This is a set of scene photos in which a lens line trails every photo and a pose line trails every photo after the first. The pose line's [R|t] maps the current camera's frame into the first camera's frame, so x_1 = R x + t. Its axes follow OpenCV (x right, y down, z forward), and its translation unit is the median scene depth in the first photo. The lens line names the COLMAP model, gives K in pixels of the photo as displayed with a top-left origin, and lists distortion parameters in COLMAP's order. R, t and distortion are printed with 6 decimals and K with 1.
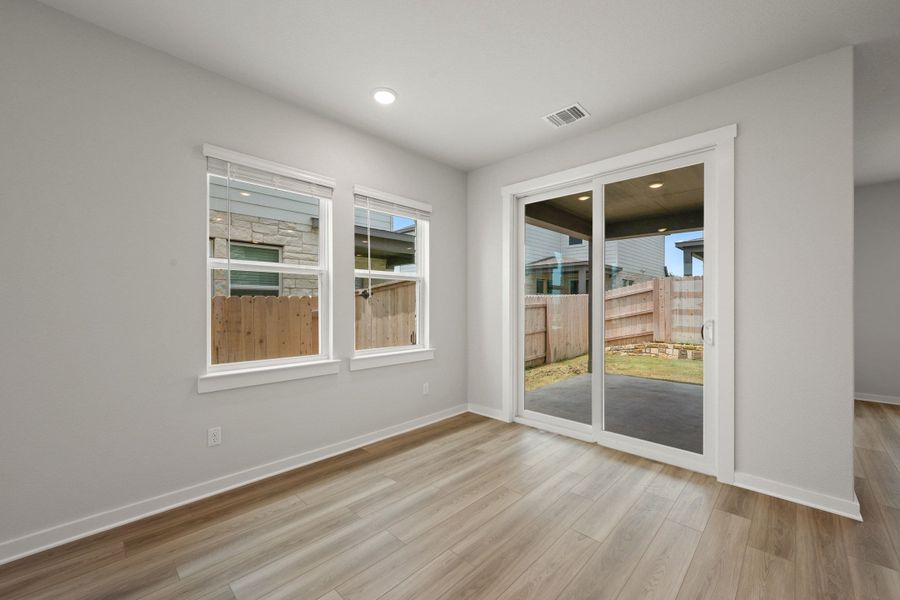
lens RADIAL K [[358.9, 0, 449.1], [0, 358.9, 304.0], [0, 0, 1]] dist [0.000353, 0.000104]
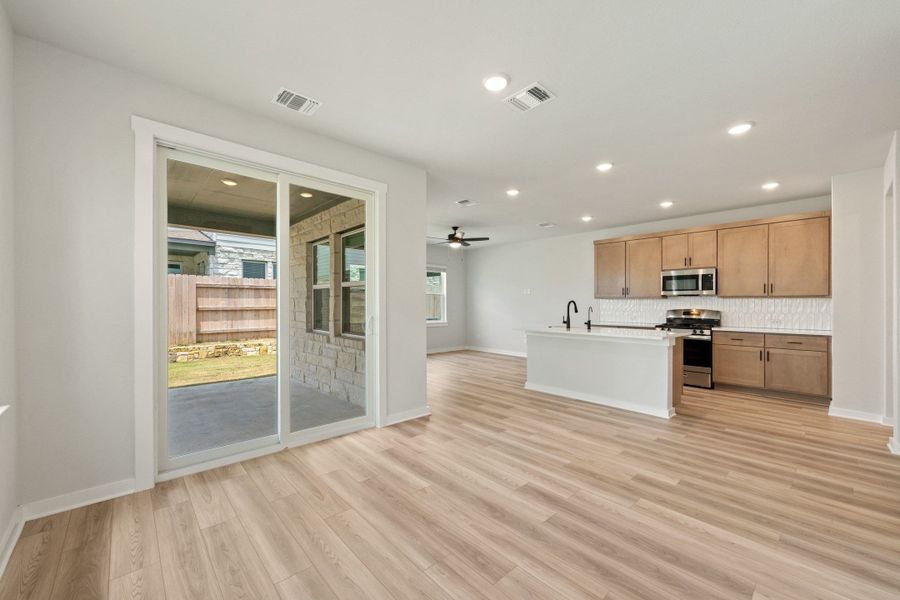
lens RADIAL K [[358.9, 0, 449.1], [0, 358.9, 304.0], [0, 0, 1]] dist [0.000353, 0.000104]
pose [[0.056202, 0.001976, 0.998417, -0.551765], [-0.003550, 0.999992, -0.001780, -0.001740], [-0.998413, -0.003445, 0.056209, 0.529676]]
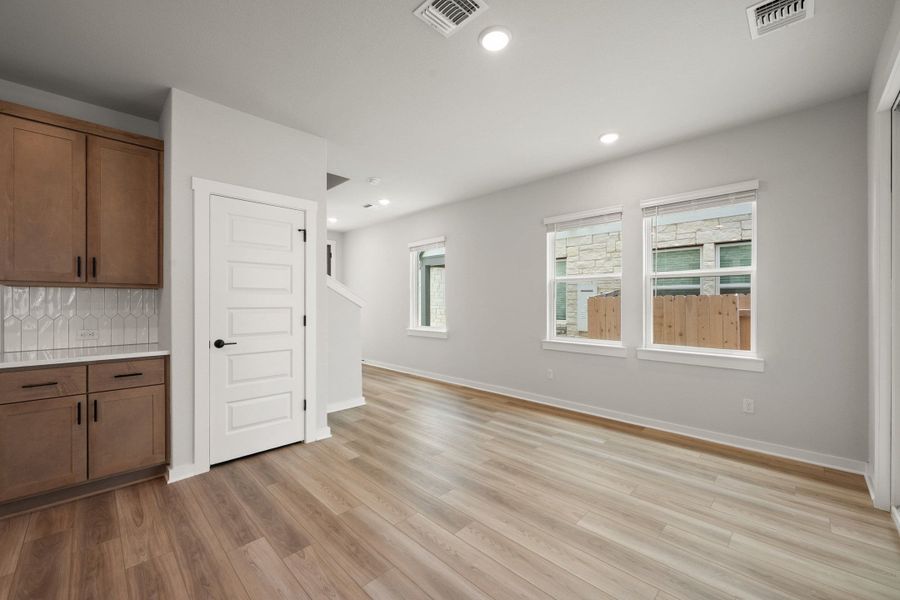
lens RADIAL K [[358.9, 0, 449.1], [0, 358.9, 304.0], [0, 0, 1]] dist [0.000353, 0.000104]
pose [[-0.011936, 0.005936, -0.999911, 0.926132], [-0.000551, 0.999982, 0.005943, -0.001811], [0.999929, 0.000622, -0.011933, 0.388386]]
